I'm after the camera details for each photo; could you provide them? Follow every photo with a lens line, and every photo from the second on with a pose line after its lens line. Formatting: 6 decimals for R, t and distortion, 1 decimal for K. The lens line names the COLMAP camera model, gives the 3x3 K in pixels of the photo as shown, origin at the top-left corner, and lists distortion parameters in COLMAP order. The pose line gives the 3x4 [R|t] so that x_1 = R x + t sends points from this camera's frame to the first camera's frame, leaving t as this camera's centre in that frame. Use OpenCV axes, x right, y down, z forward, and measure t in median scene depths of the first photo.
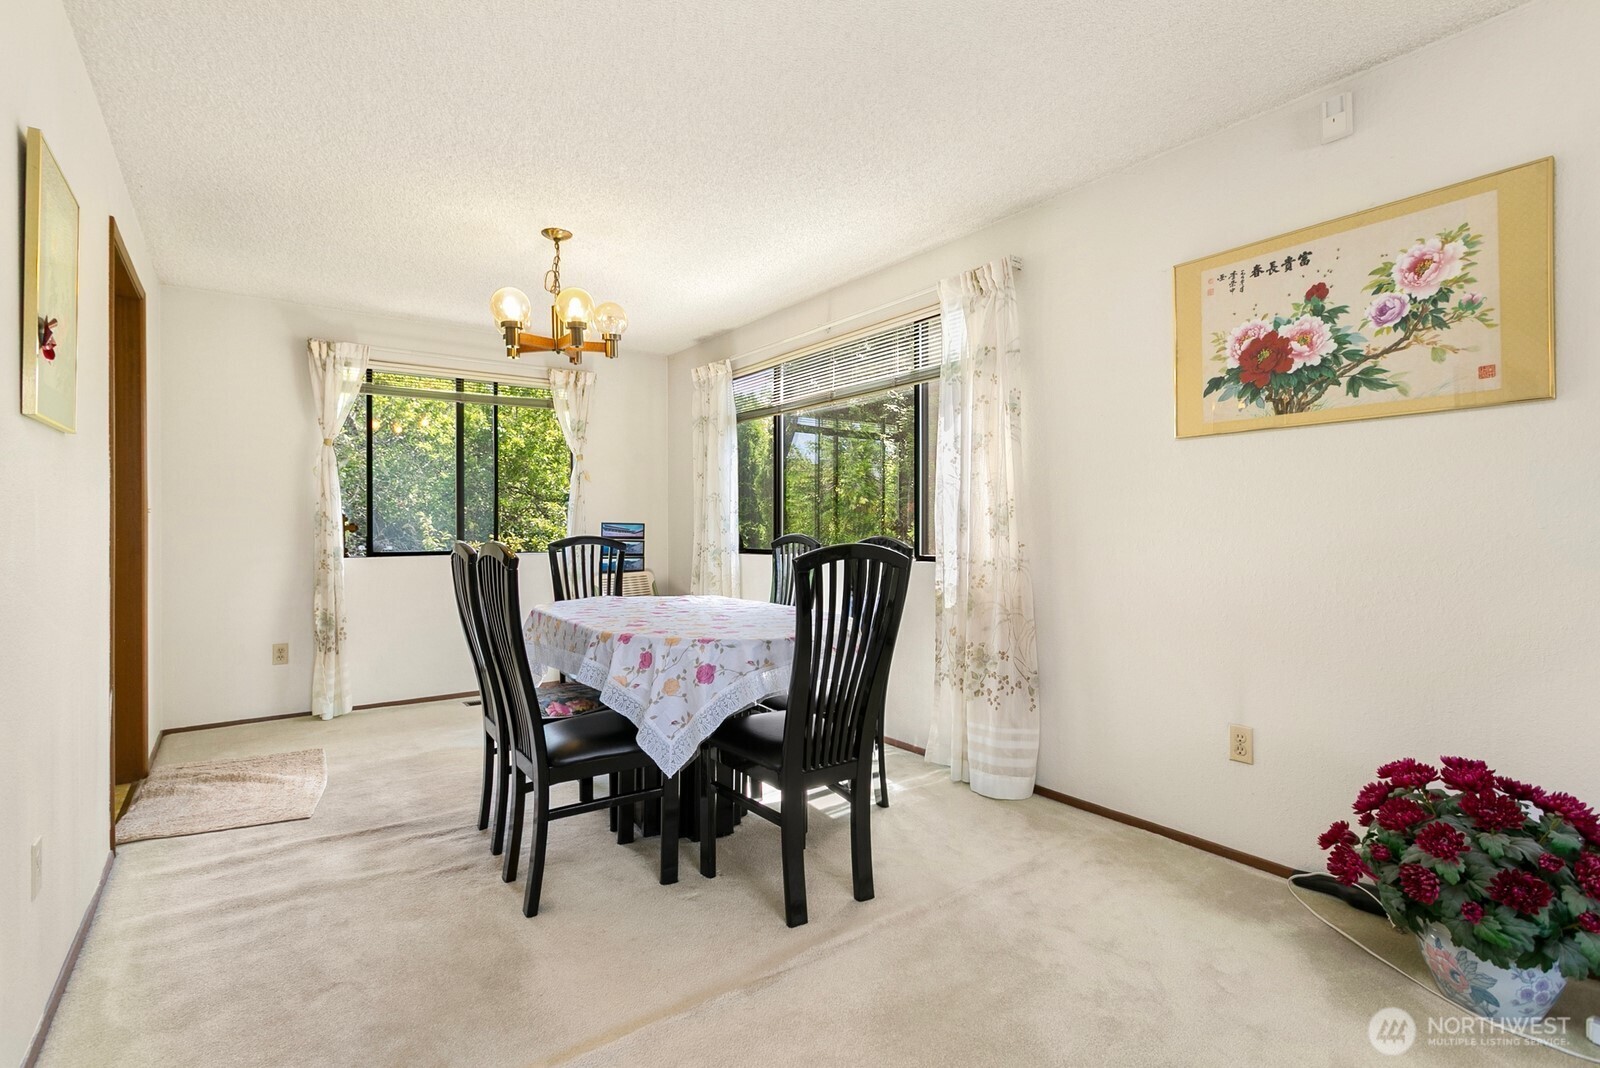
lens RADIAL K [[761.0, 0, 801.7], [0, 761.0, 528.5], [0, 0, 1]] dist [0.000921, 0.000547]
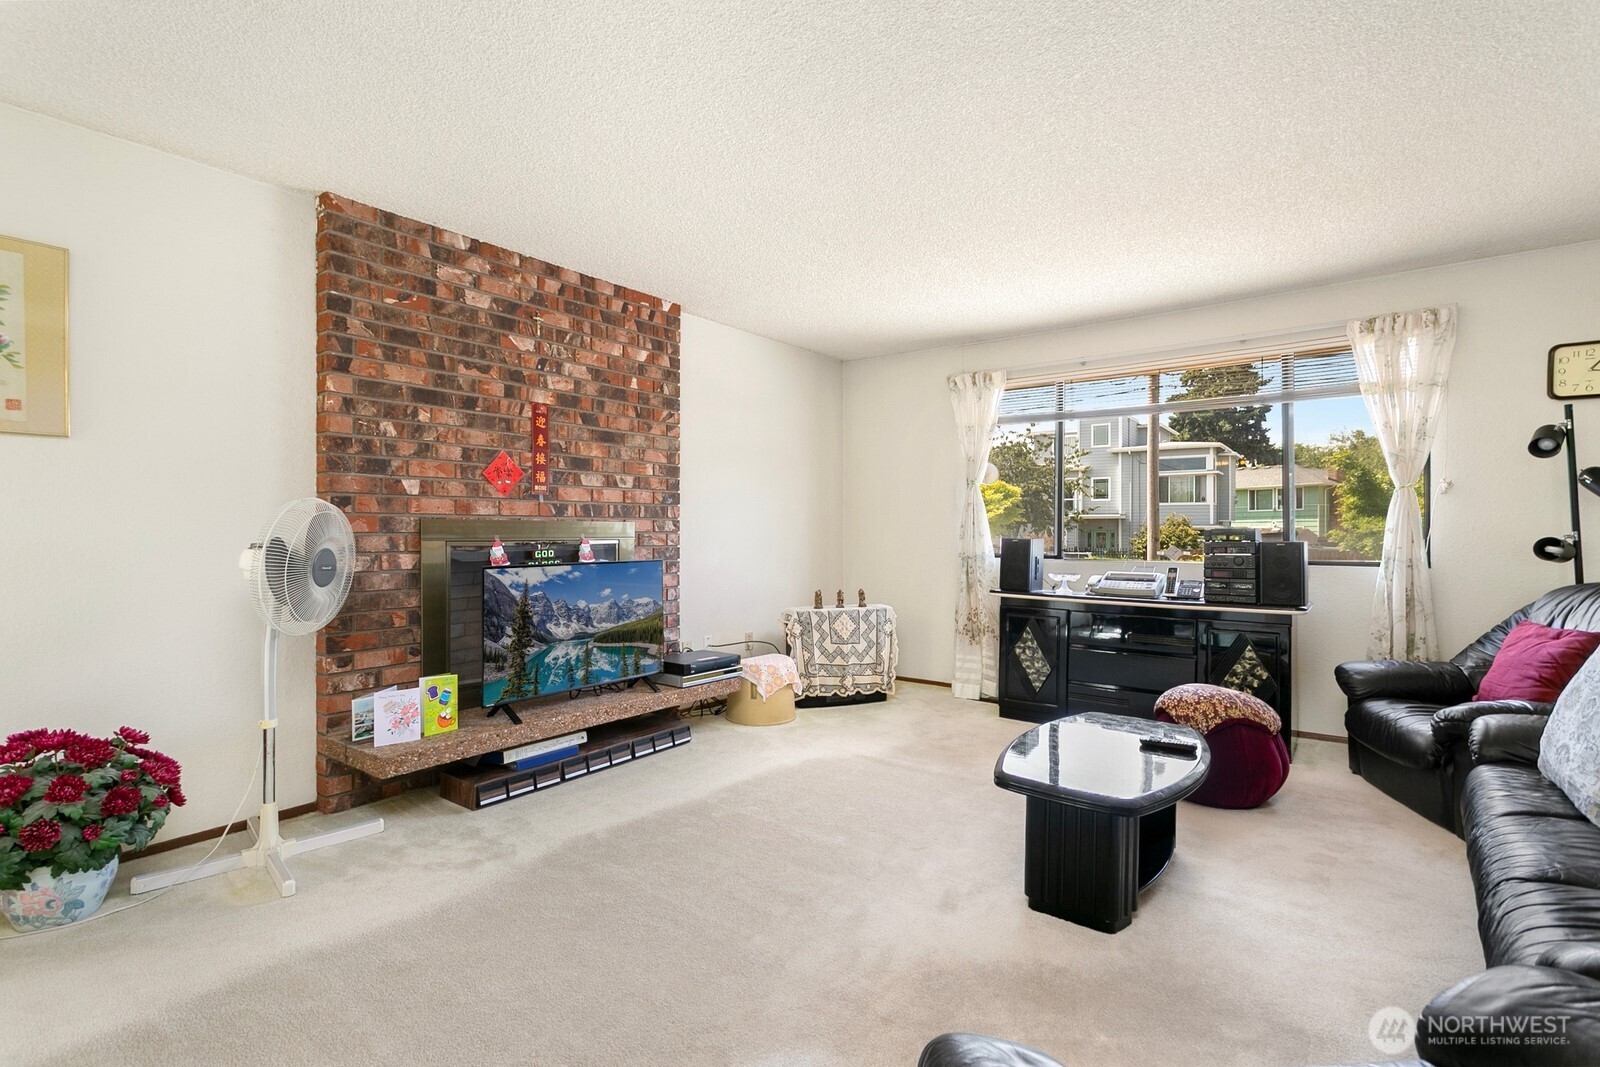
lens RADIAL K [[761.0, 0, 799.5], [0, 761.0, 527.3], [0, 0, 1]] dist [0.000921, 0.000547]
pose [[-0.268151, 0.009351, 0.963331, -0.562419], [0.005086, 0.999953, -0.008291, -0.000553], [-0.963363, 0.002676, -0.268186, 0.148326]]
